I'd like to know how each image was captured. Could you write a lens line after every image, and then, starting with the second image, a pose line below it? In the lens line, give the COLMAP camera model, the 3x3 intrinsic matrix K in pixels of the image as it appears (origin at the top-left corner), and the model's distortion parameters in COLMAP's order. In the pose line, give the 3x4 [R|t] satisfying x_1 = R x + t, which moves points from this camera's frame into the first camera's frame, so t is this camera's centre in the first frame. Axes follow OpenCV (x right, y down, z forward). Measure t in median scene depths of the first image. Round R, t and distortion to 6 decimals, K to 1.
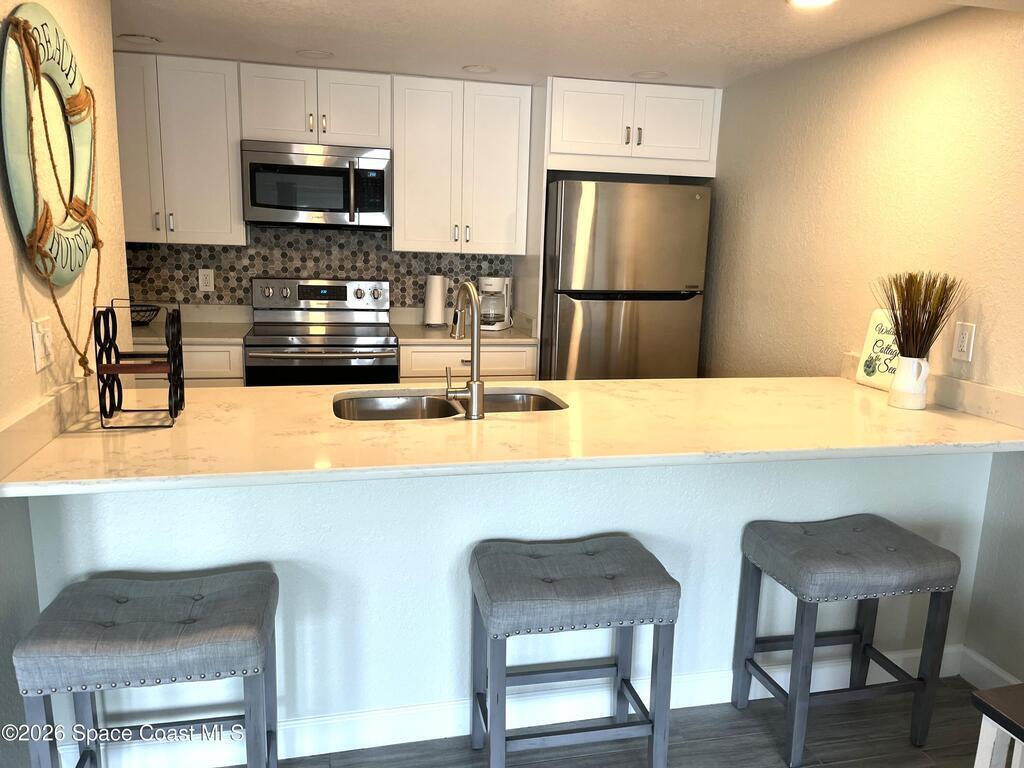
lens RADIAL K [[778.1, 0, 513.1], [0, 778.1, 394.0], [0, 0, 1]] dist [0.058177, -0.090372]
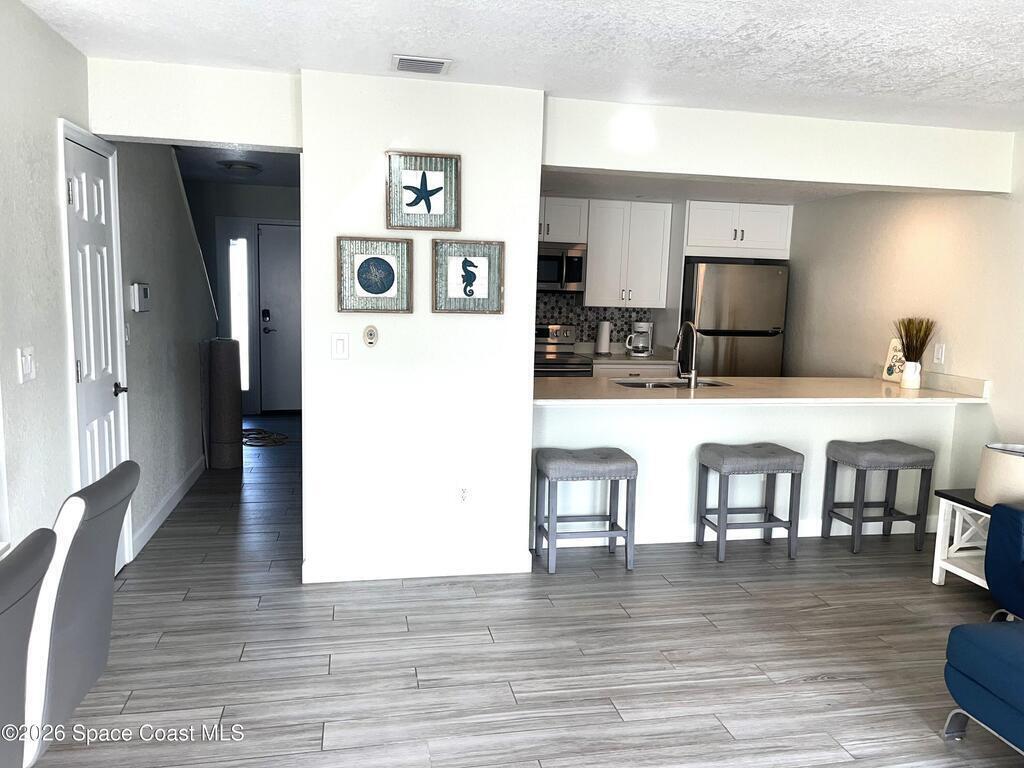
lens RADIAL K [[778.1, 0, 511.7], [0, 778.1, 393.7], [0, 0, 1]] dist [0.058177, -0.090372]
pose [[0.999395, 0.002106, -0.034710, -0.241041], [-0.004332, 0.997929, -0.064185, 0.095231], [0.034503, 0.064297, 0.997334, -0.564856]]
